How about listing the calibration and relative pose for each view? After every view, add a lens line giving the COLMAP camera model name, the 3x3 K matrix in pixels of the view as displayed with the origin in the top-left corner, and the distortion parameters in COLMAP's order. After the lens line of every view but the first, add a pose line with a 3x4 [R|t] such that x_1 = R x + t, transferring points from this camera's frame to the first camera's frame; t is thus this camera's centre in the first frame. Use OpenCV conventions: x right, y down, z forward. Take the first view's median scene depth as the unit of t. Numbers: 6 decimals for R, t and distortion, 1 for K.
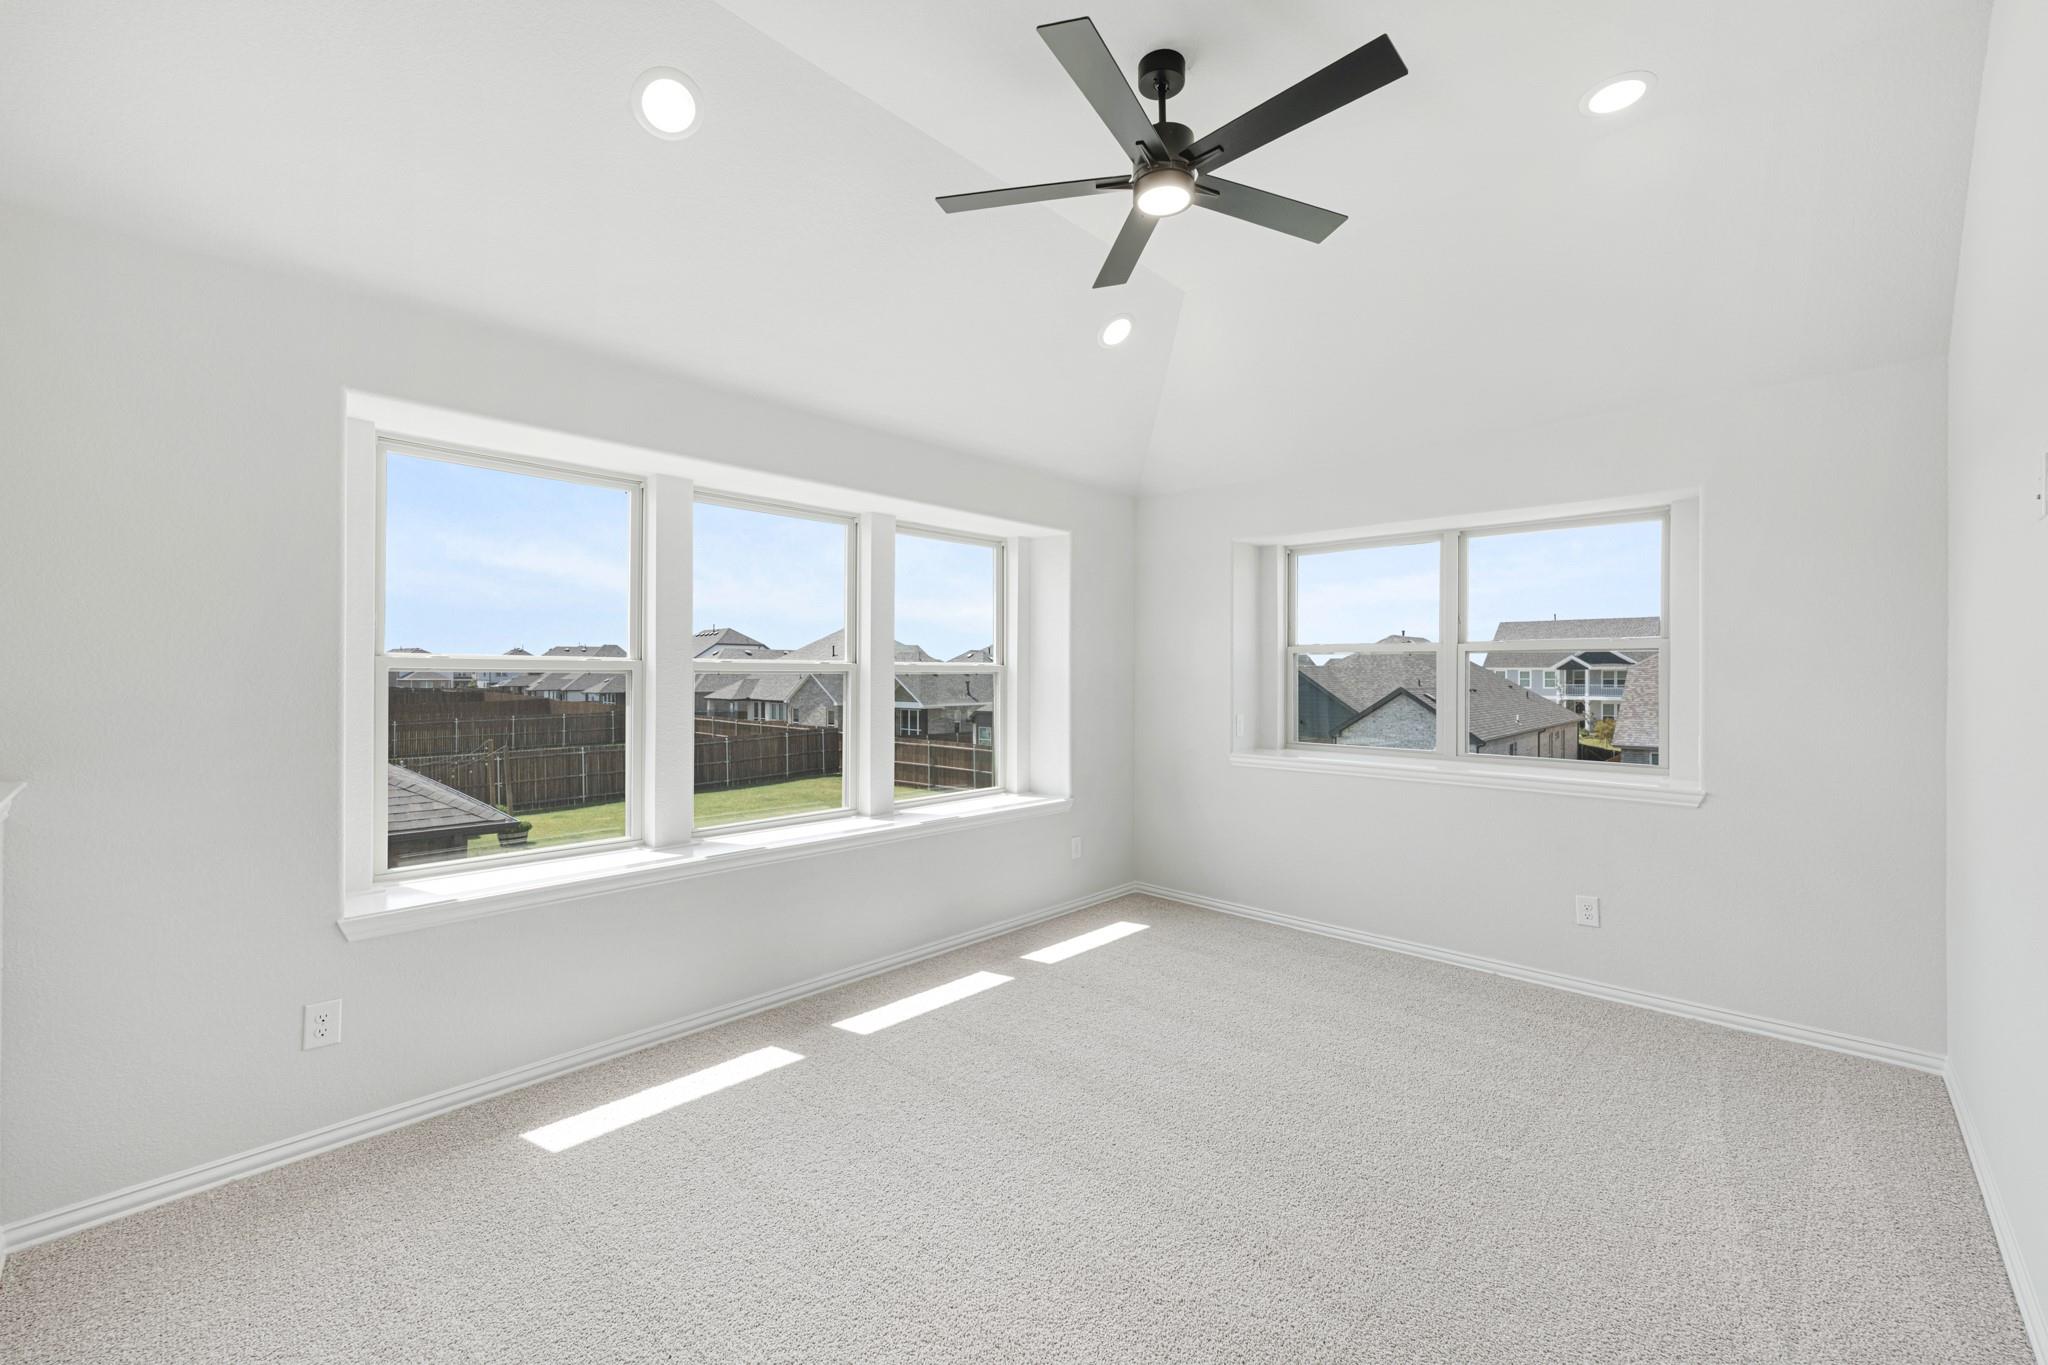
lens RADIAL K [[830.8, 0, 1022.1], [0, 830.8, 681.3], [0, 0, 1]] dist [-0.001127, -0.000022]
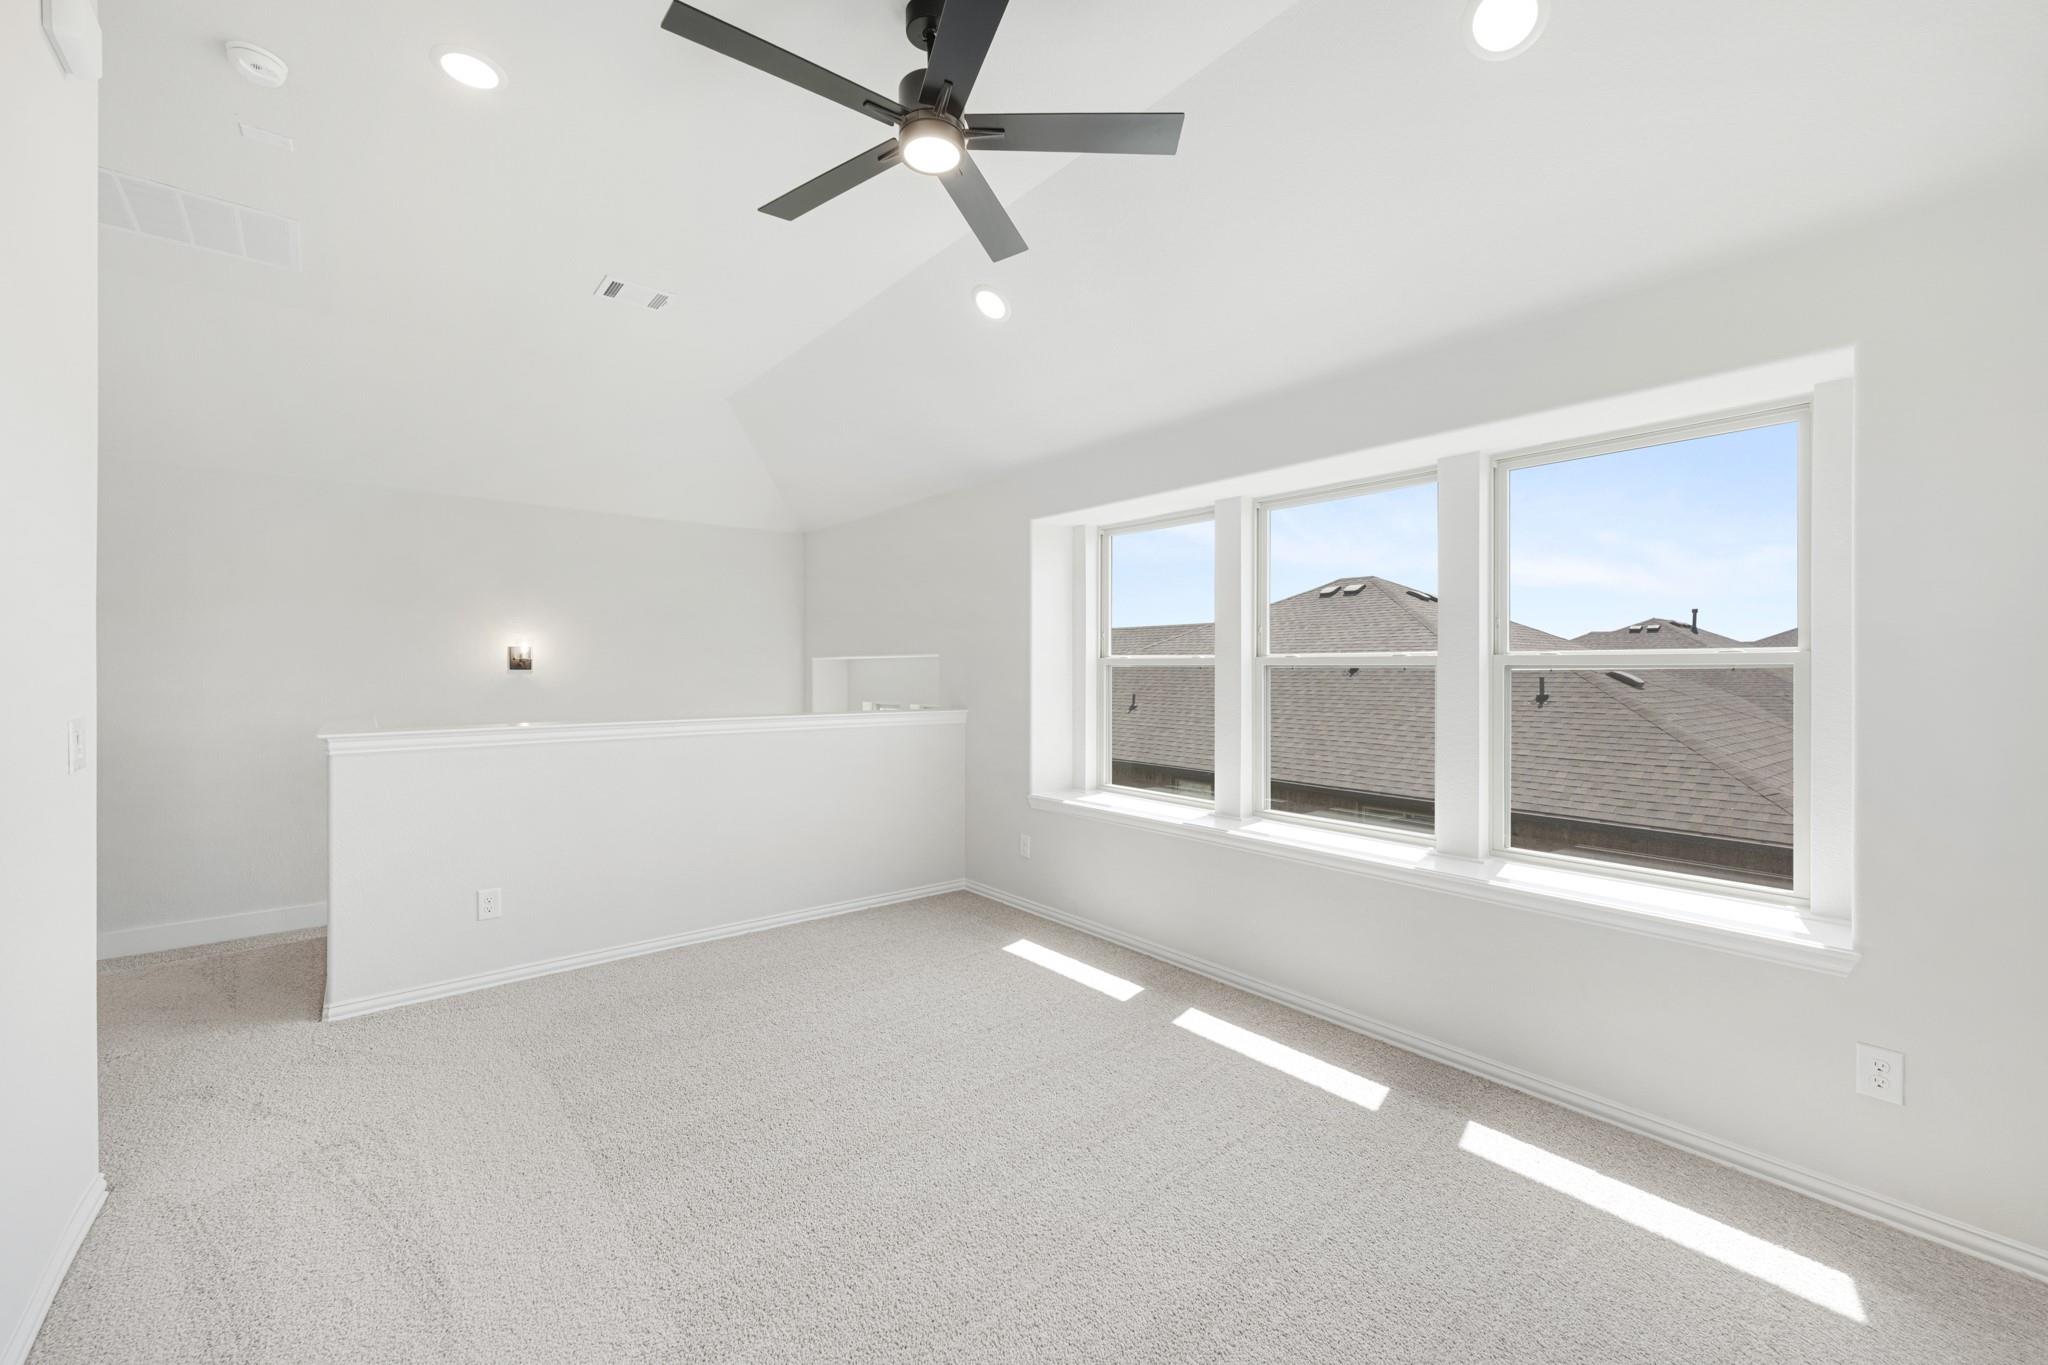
lens RADIAL K [[990.4, 0, 1022.8], [0, 990.4, 662.8], [0, 0, 1]] dist [-0.002464, -0.000332]
pose [[-0.188569, 0.007008, -0.982035, 0.867905], [-0.014902, 0.999839, 0.009997, -0.019396], [0.981947, 0.016519, -0.188434, 0.876539]]
